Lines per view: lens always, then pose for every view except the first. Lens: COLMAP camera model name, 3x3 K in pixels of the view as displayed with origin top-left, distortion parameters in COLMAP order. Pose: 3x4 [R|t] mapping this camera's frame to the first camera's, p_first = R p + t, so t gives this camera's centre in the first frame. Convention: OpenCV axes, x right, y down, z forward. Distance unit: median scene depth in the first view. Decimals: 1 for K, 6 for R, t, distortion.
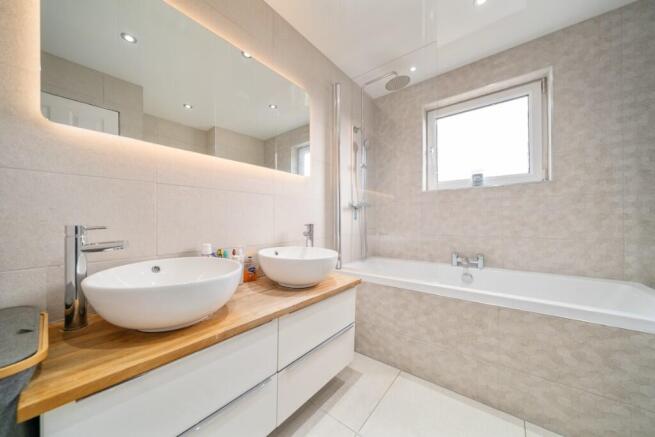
lens RADIAL K [[226.2, 0, 327.8], [0, 226.2, 220.1], [0, 0, 1]] dist [-0.005157, -0.000497]
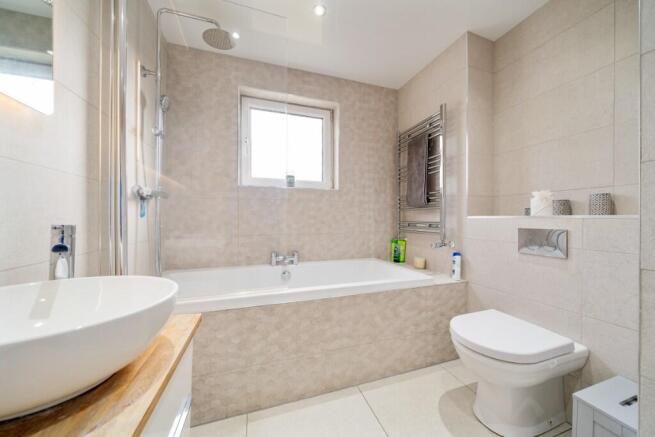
lens RADIAL K [[226.2, 0, 327.7], [0, 226.2, 220.4], [0, 0, 1]] dist [-0.005157, -0.000497]
pose [[0.549847, 0.001985, 0.835263, -0.145347], [-0.006874, 0.999974, 0.002148, 0.003799], [-0.835237, -0.006922, 0.549846, 0.309430]]
